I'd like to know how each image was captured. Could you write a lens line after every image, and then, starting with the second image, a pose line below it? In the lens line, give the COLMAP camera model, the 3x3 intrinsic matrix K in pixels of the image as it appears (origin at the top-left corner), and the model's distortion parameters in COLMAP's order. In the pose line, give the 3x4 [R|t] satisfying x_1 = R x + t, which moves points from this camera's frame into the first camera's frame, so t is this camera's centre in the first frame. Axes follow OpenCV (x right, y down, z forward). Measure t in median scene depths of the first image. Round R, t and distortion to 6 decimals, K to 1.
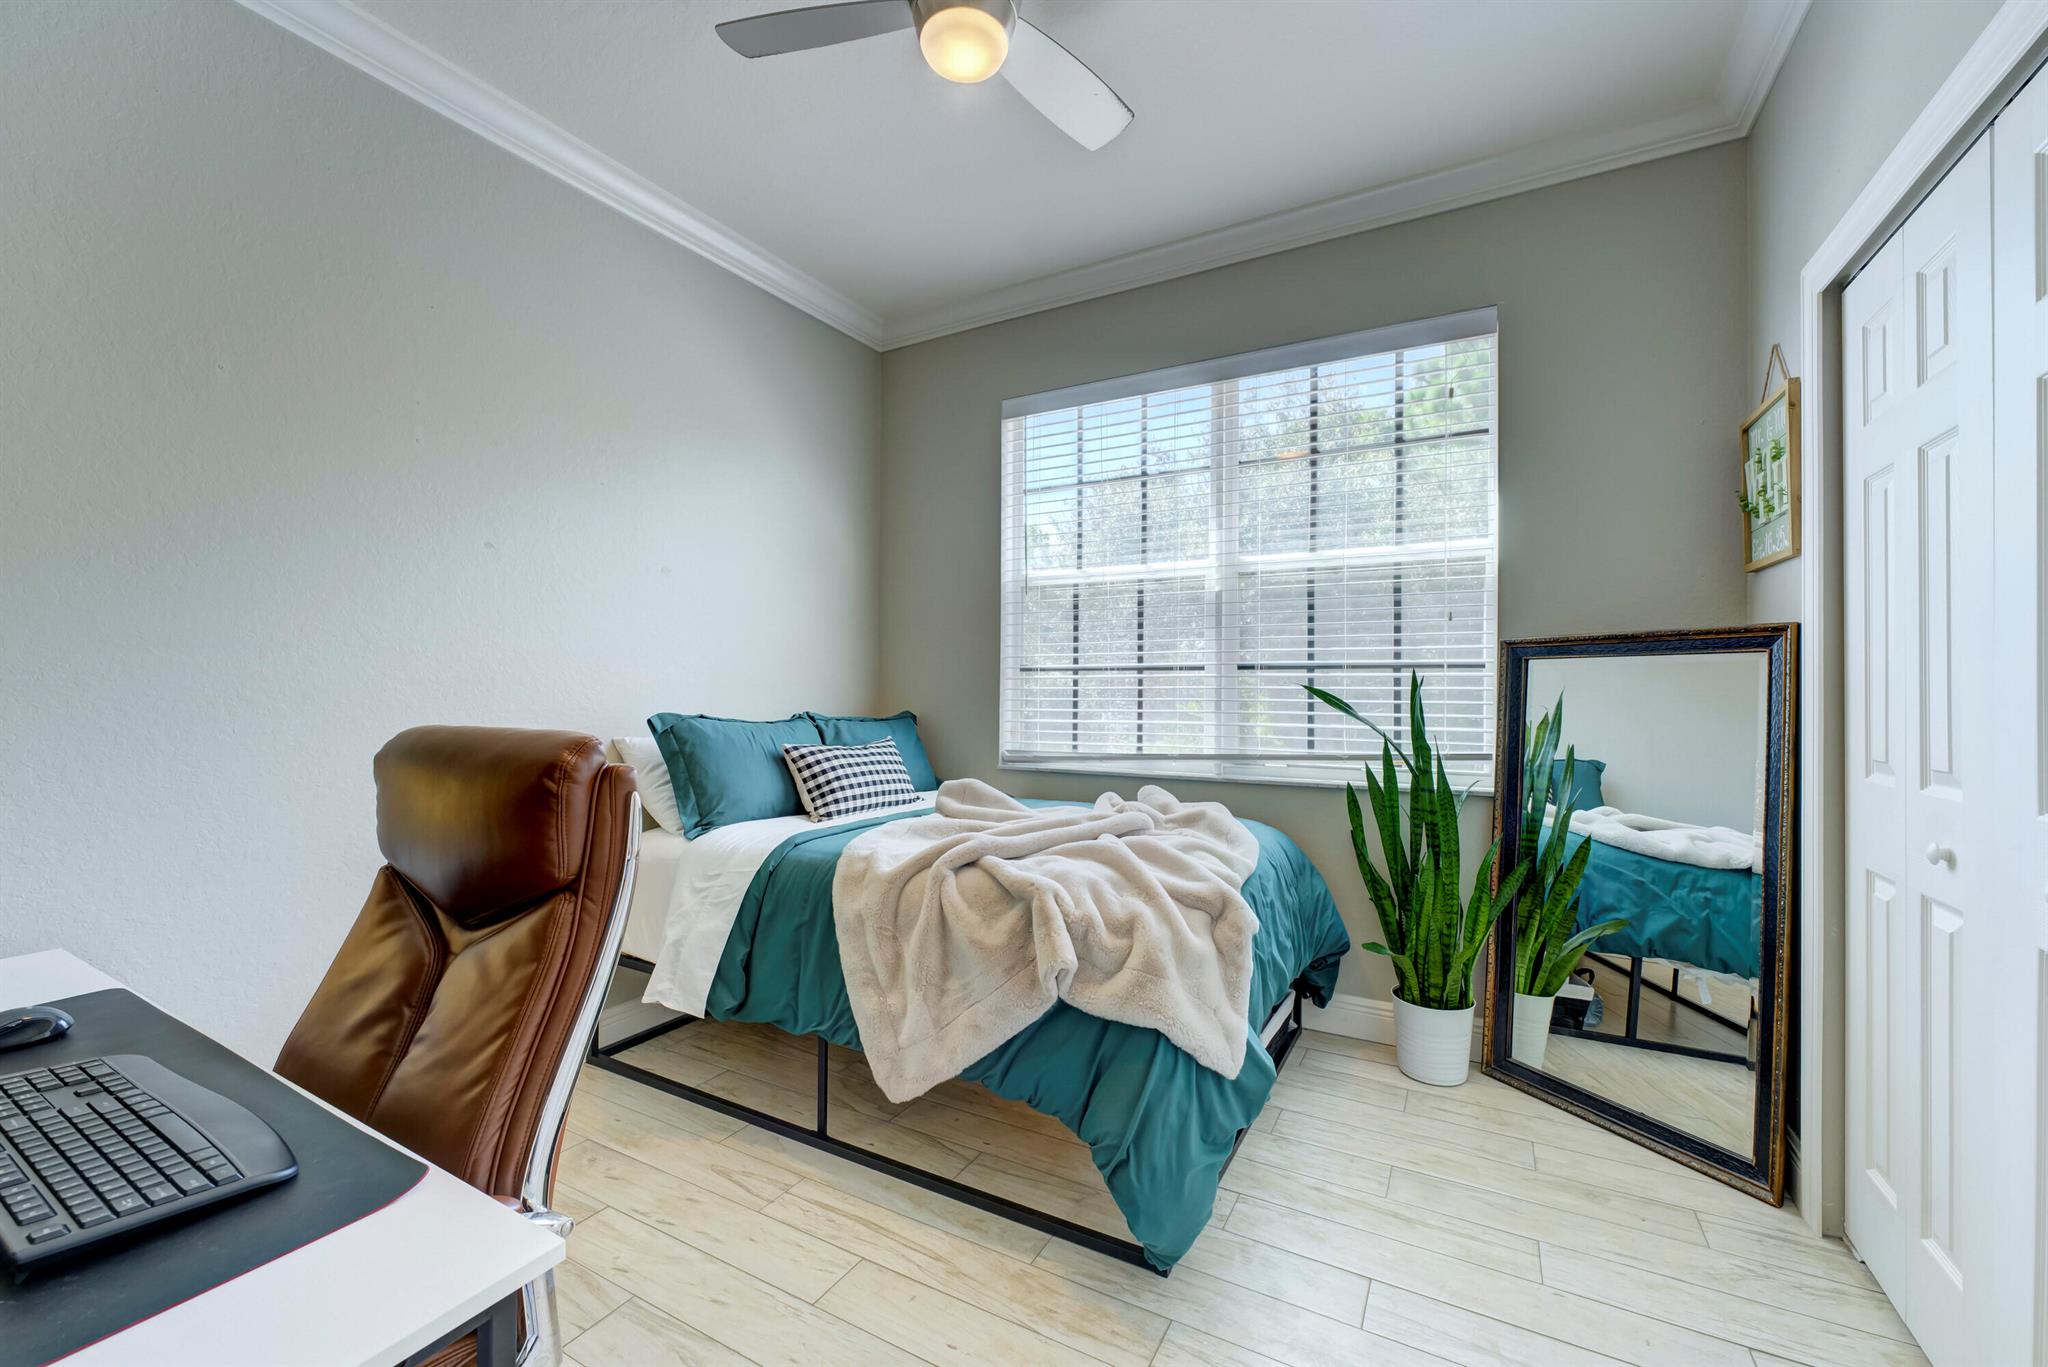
lens RADIAL K [[829.6, 0, 1046.4], [0, 829.6, 688.9], [0, 0, 1]] dist [-0.002553, 0.000294]
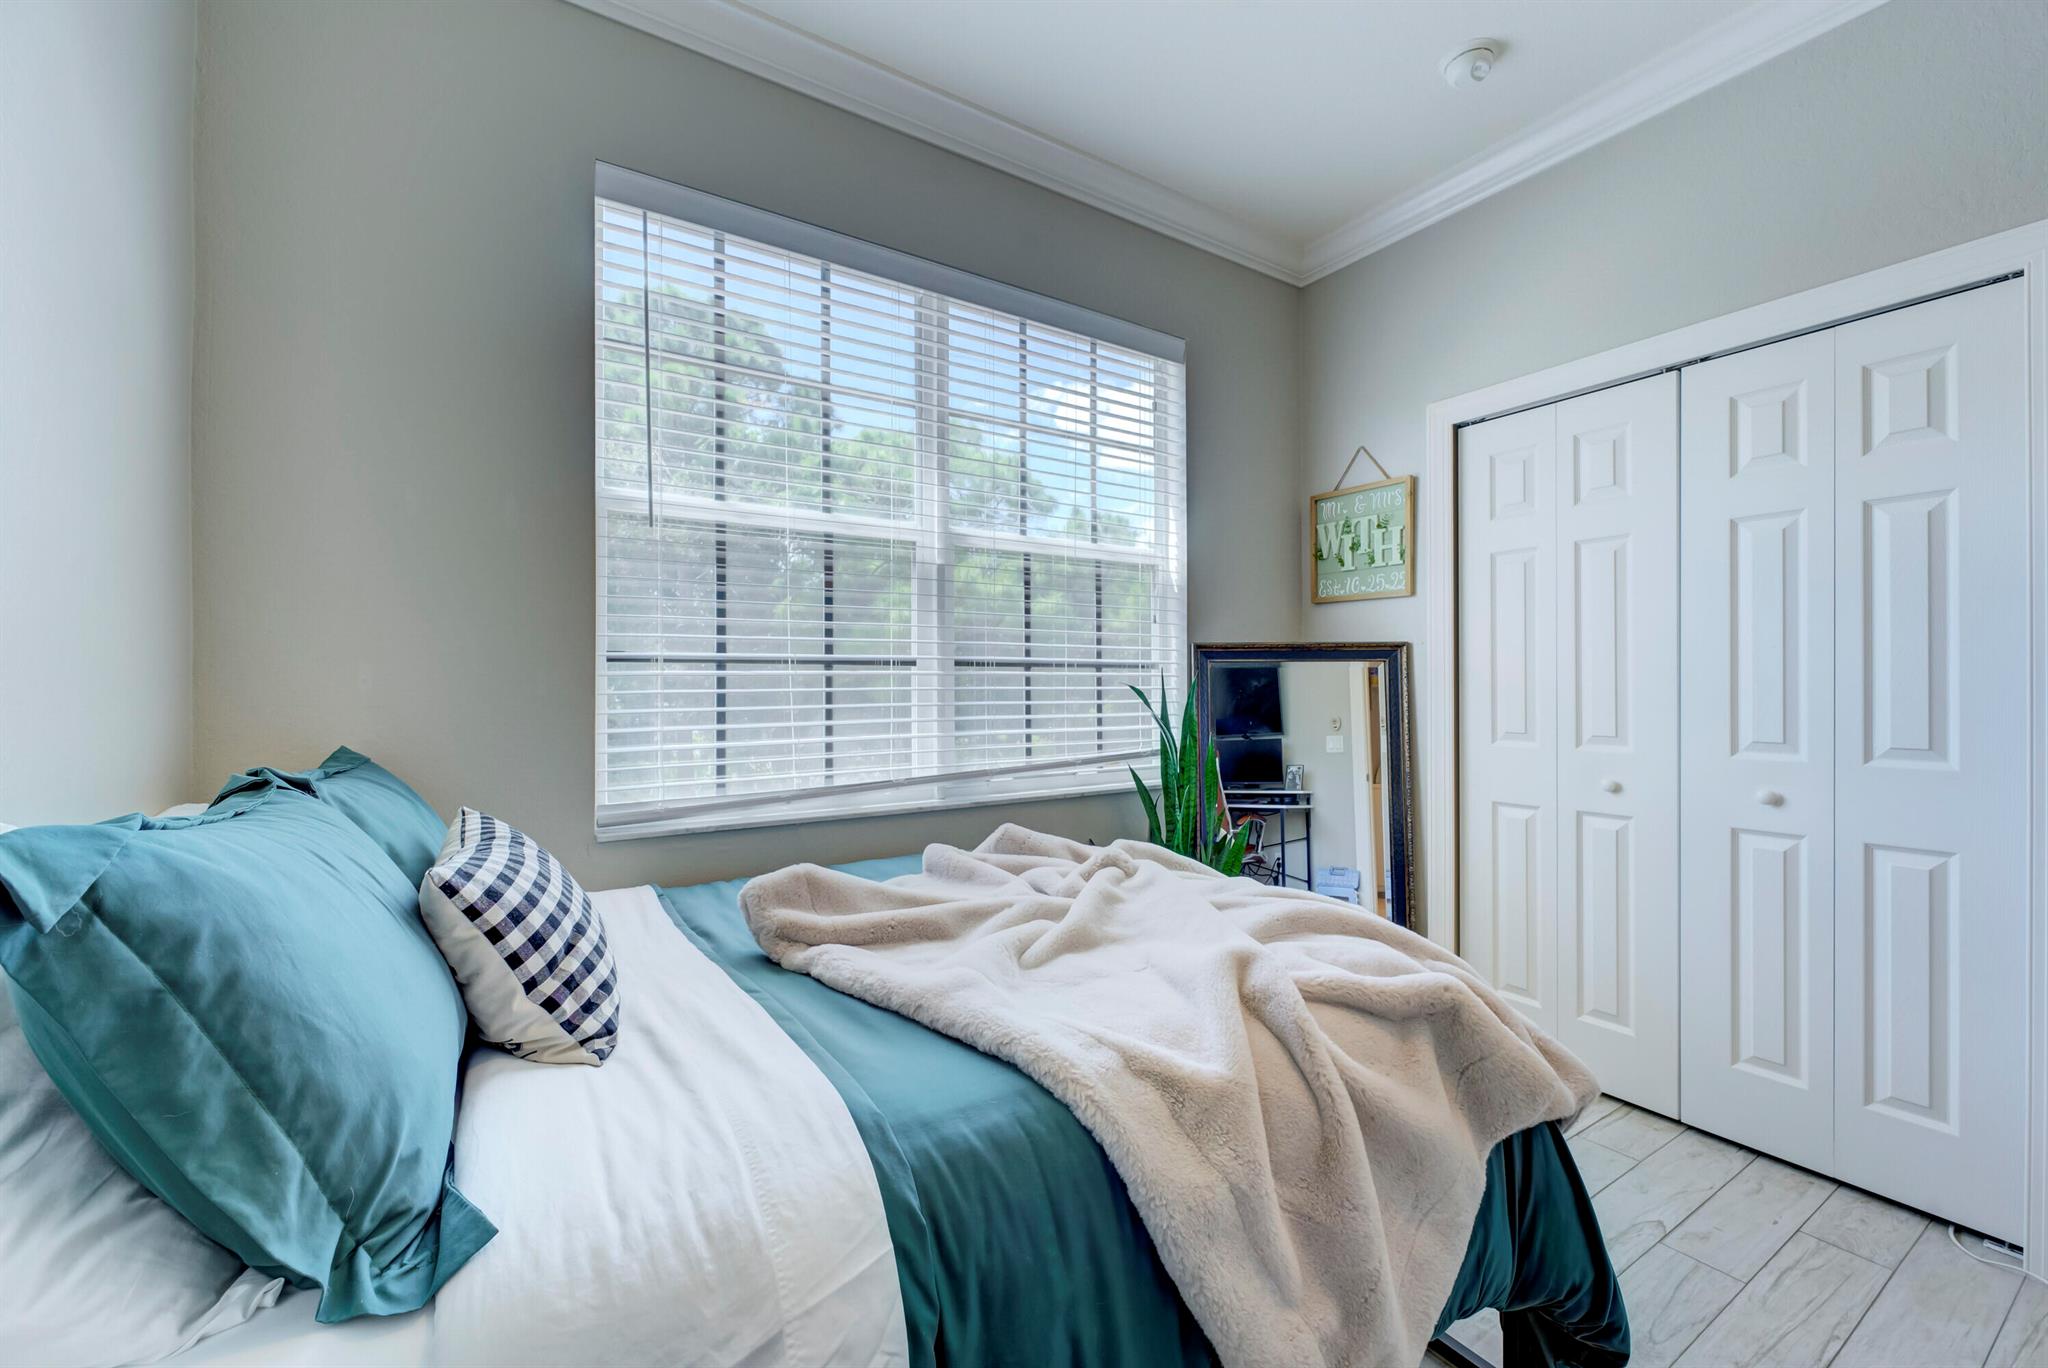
lens RADIAL K [[829.6, 0, 1028.0], [0, 829.6, 678.1], [0, 0, 1]] dist [-0.002553, 0.000294]
pose [[0.475995, 0.001706, 0.879446, -0.435477], [0.002990, 0.999989, -0.003558, -0.008542], [-0.879443, 0.004324, 0.475985, 0.550800]]
